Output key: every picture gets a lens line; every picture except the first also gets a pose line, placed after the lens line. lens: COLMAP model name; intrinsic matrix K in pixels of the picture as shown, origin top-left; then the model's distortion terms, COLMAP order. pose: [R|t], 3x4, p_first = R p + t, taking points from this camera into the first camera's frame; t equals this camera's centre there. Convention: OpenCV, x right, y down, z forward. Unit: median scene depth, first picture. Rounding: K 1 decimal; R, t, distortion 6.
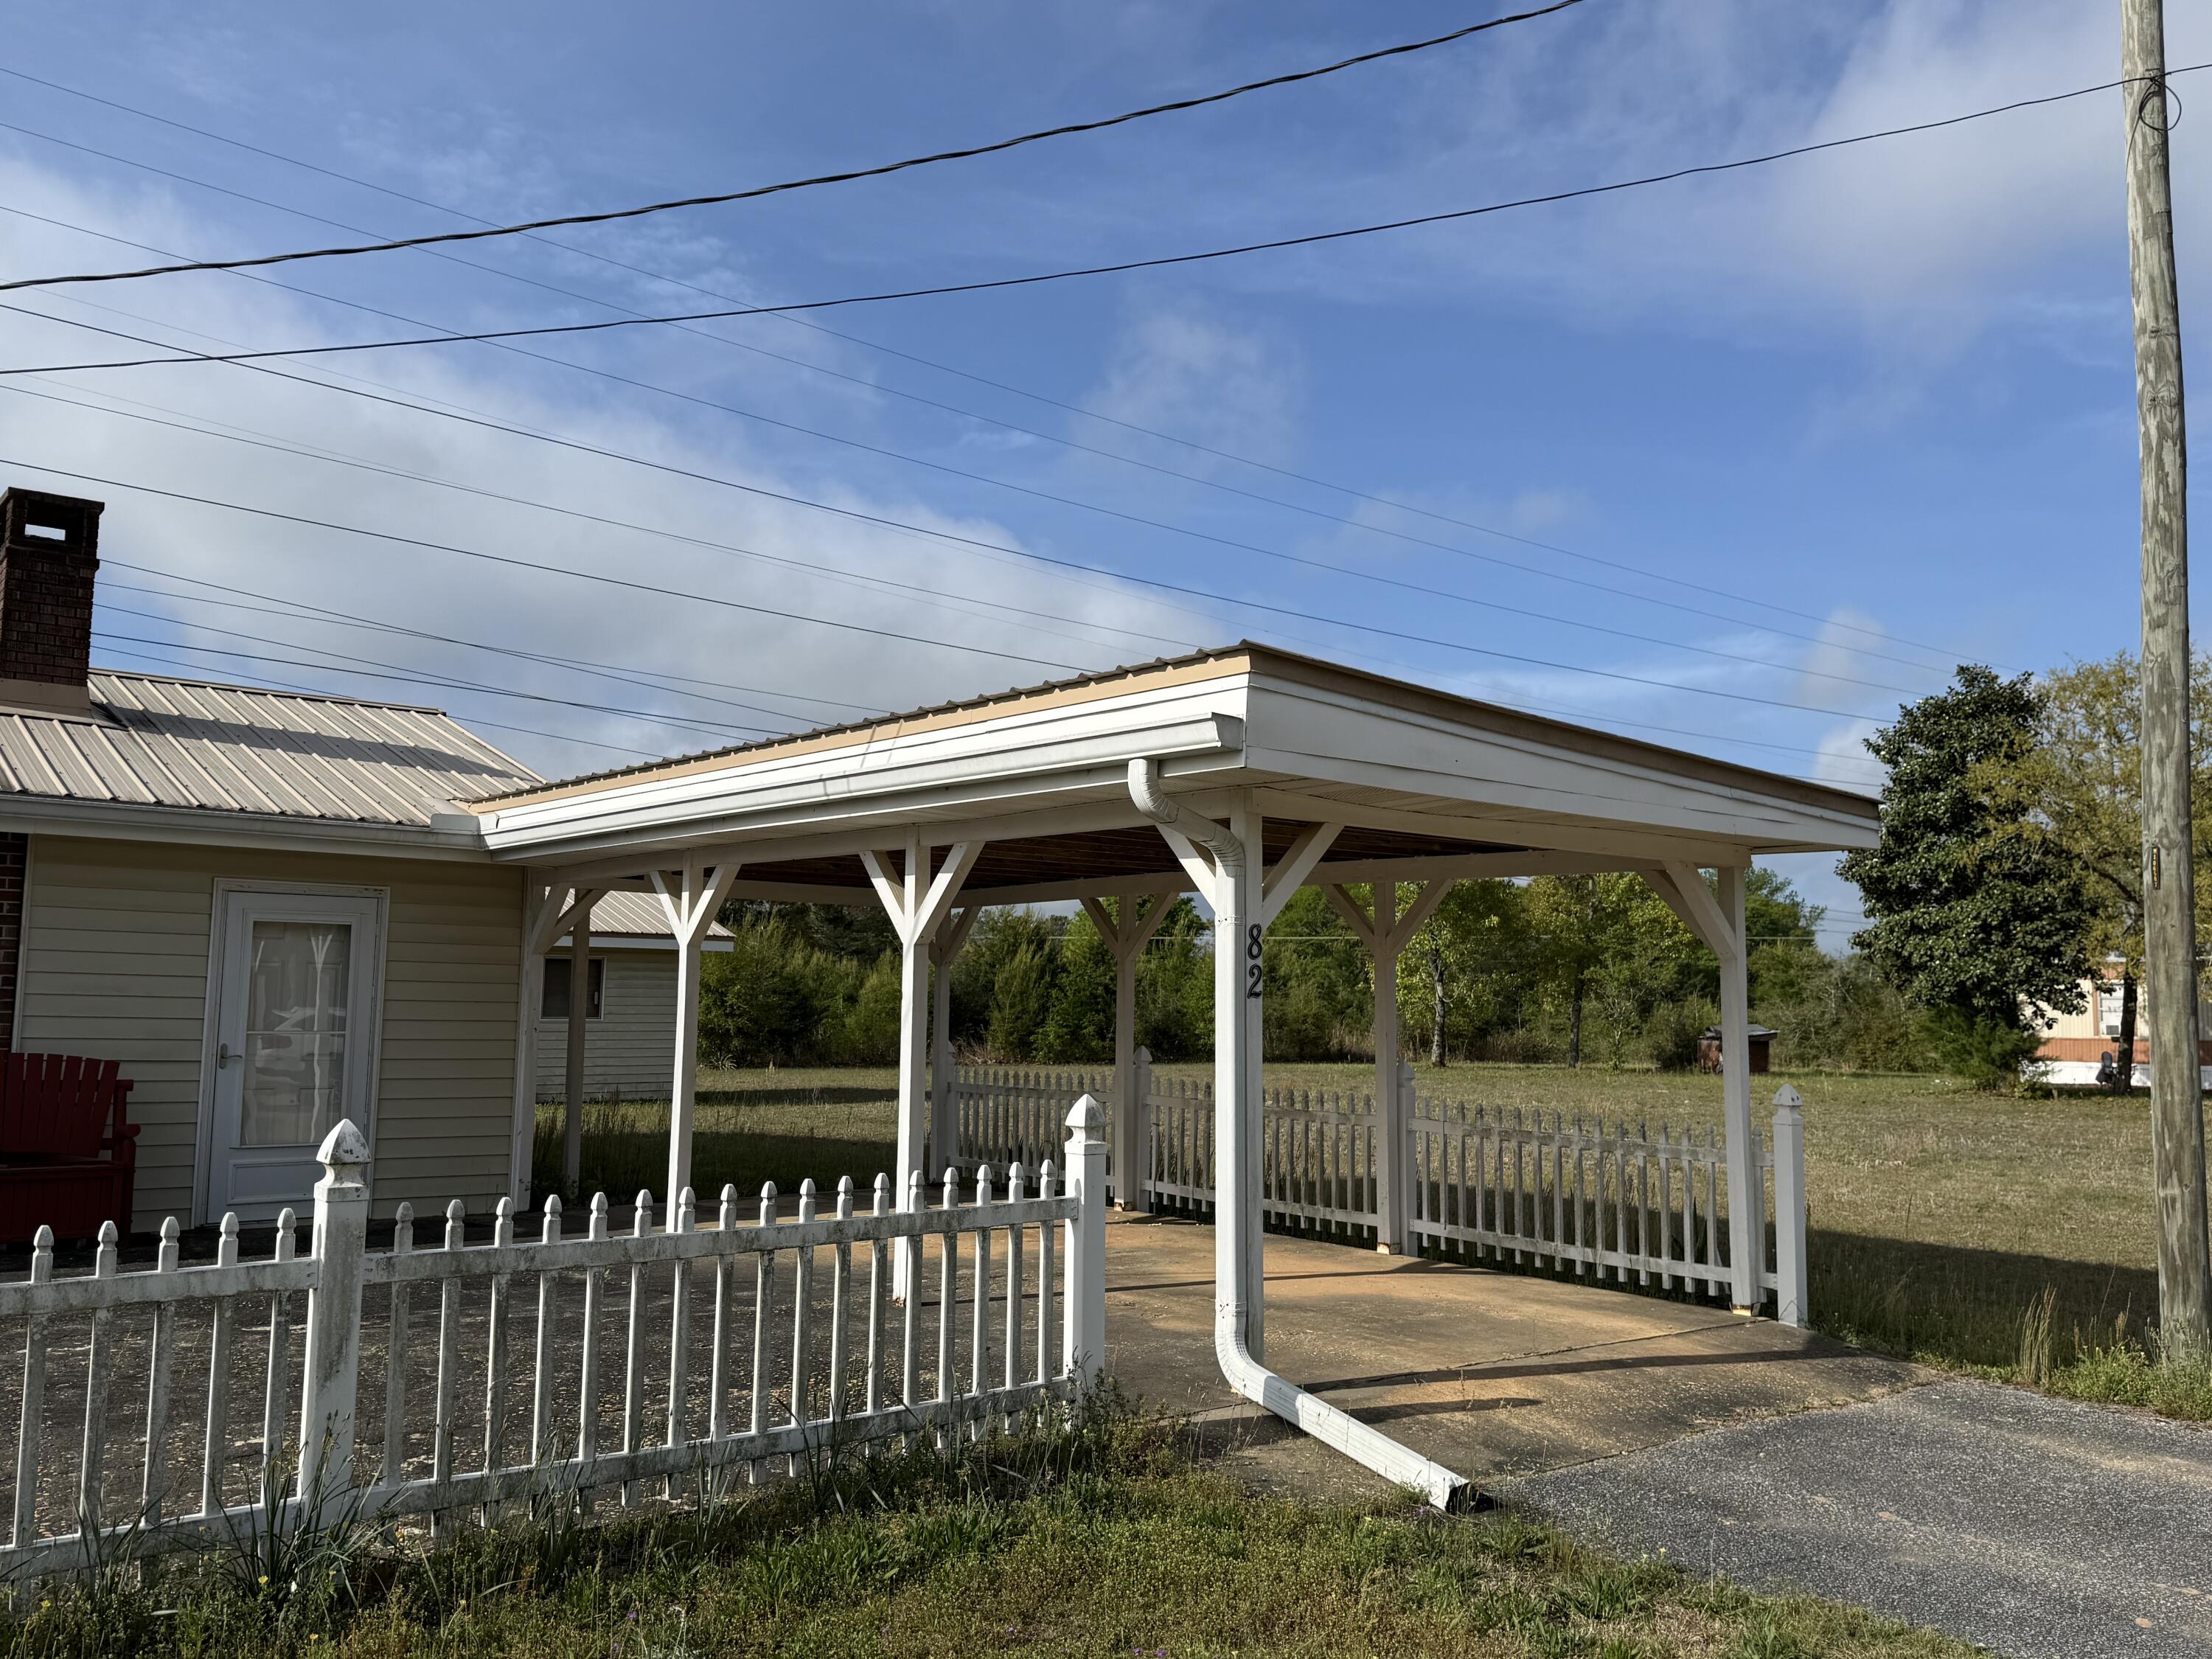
lens RADIAL K [[1828.3, 0, 1119.7], [0, 1828.3, 817.7], [0, 0, 1]] dist [0.053061, -0.065372]
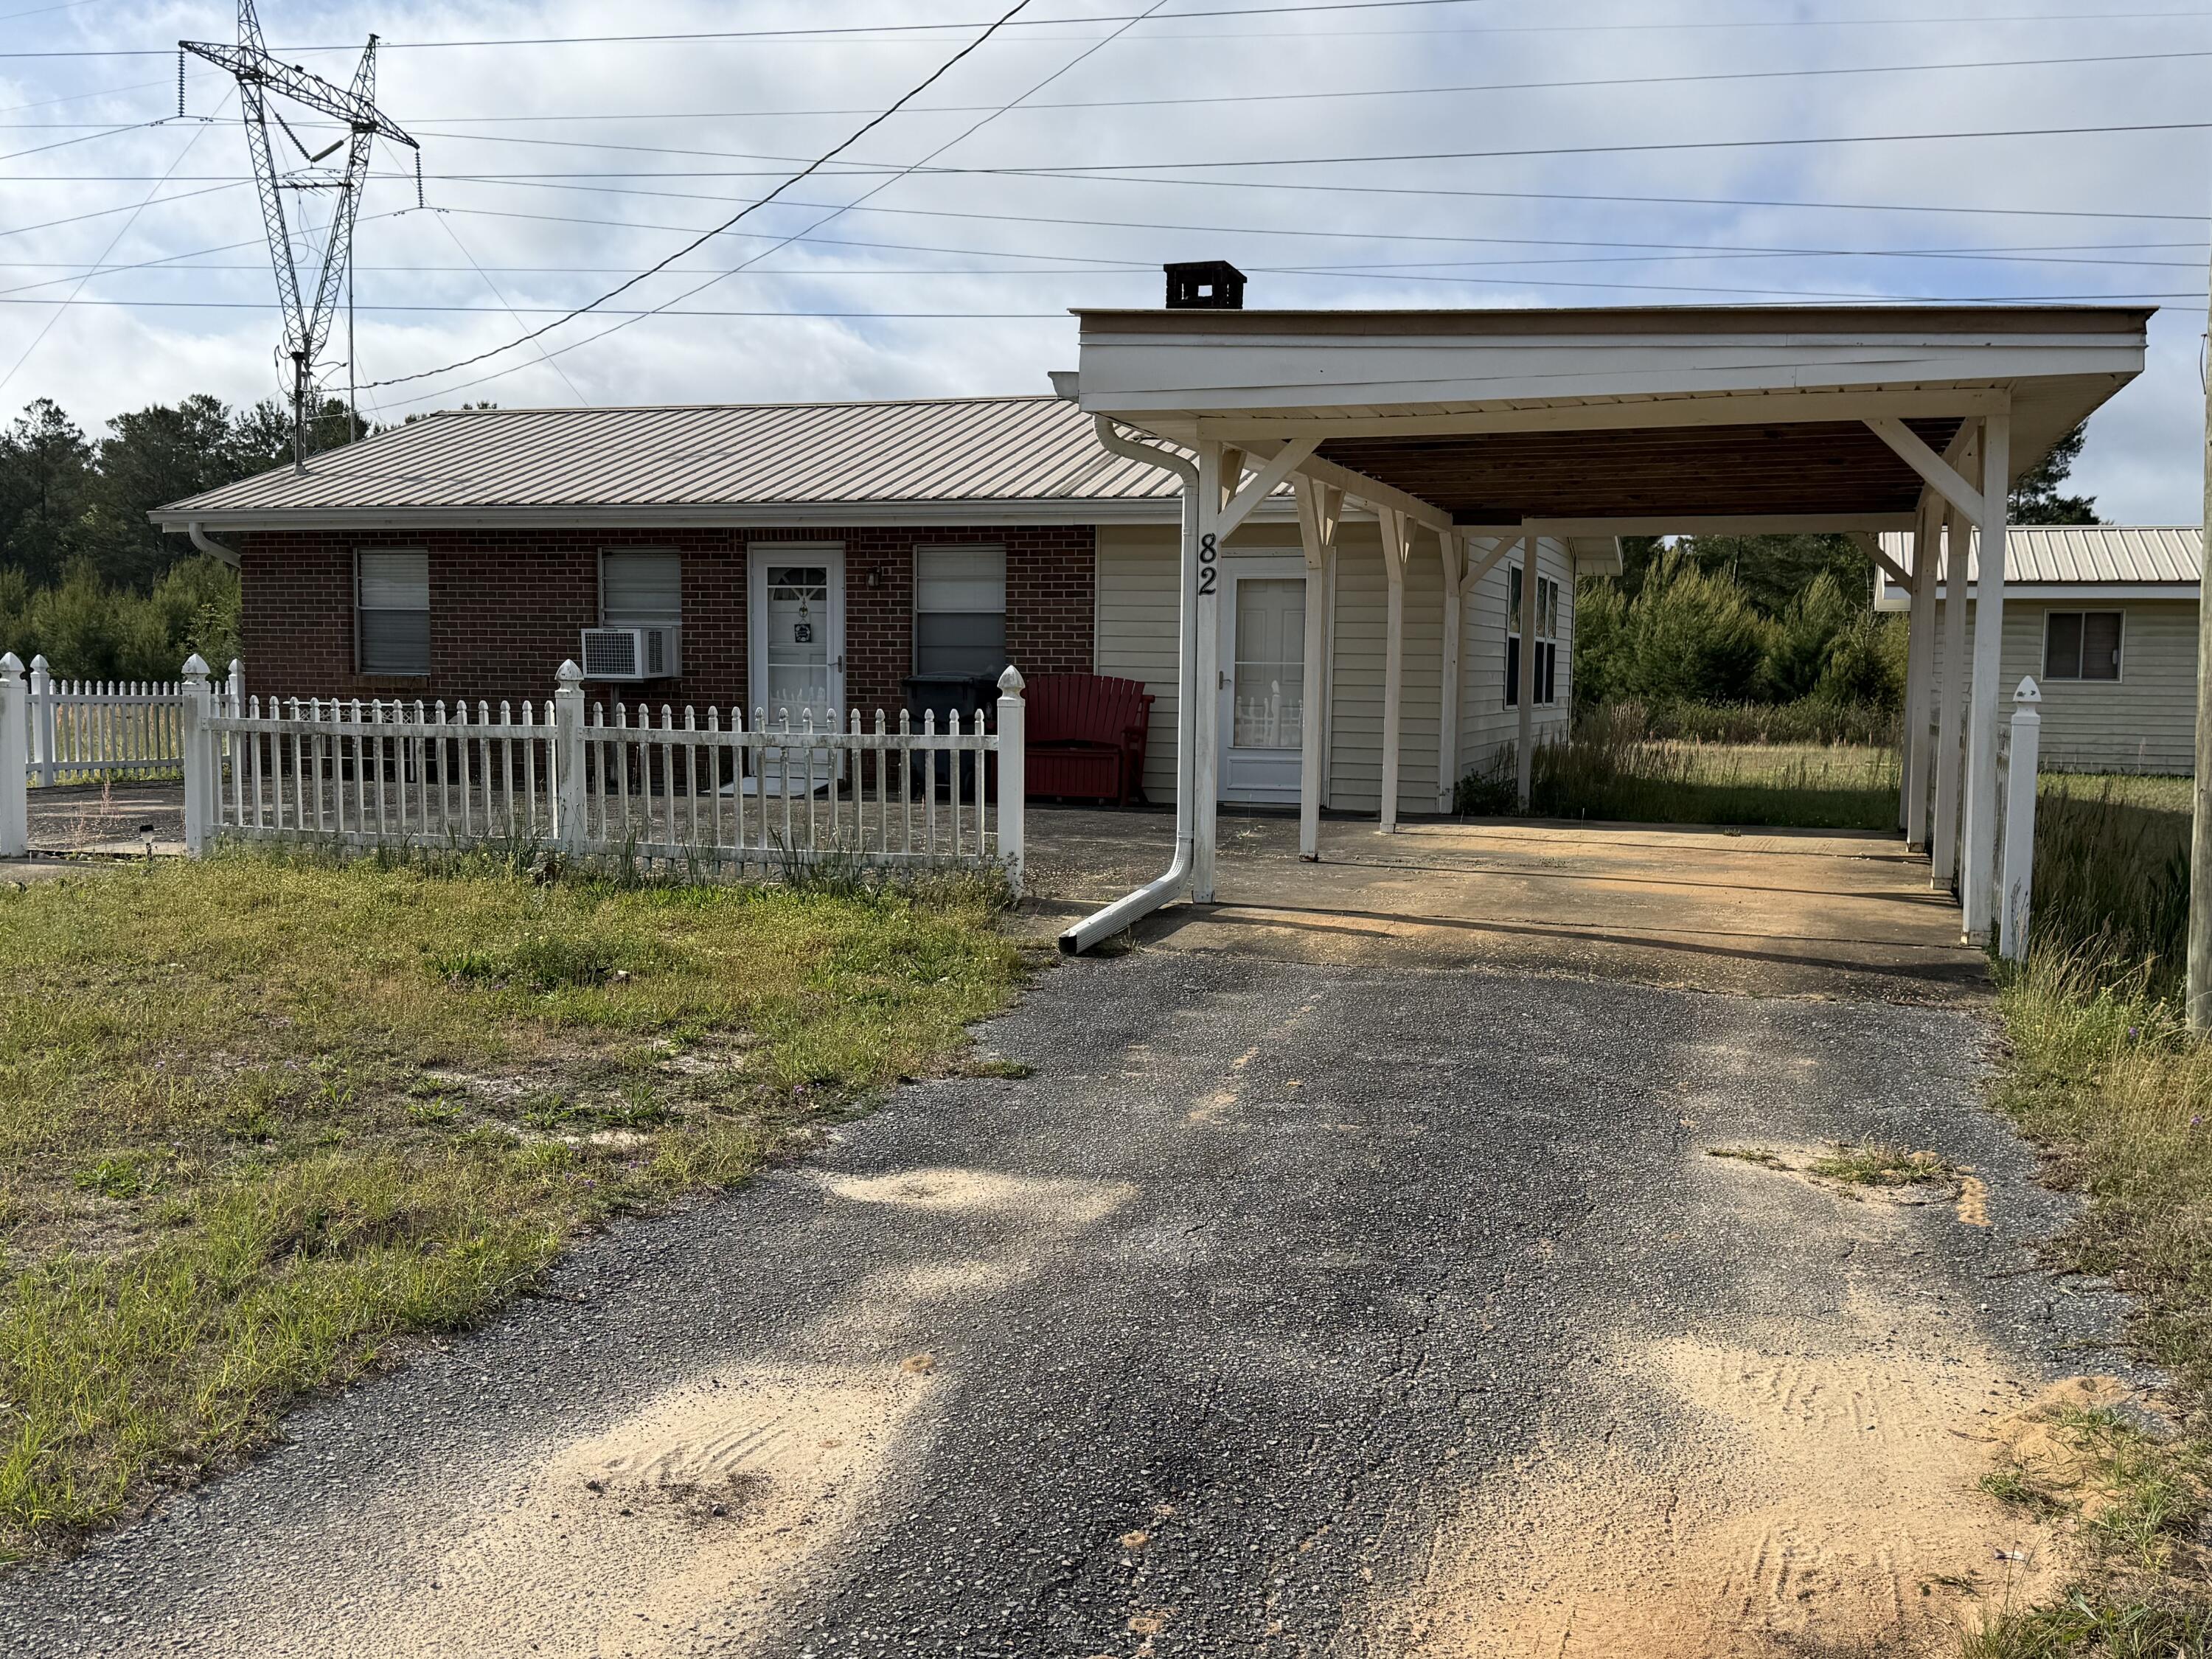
lens RADIAL K [[2141.4, 0, 1110.5], [0, 2141.4, 836.1], [0, 0, 1]] dist [0.071378, 0.000000]
pose [[0.503017, 0.056111, -0.862453, 0.821604], [0.081776, 0.990324, 0.112125, 0.059384], [0.860399, -0.126929, 0.493561, 0.144323]]
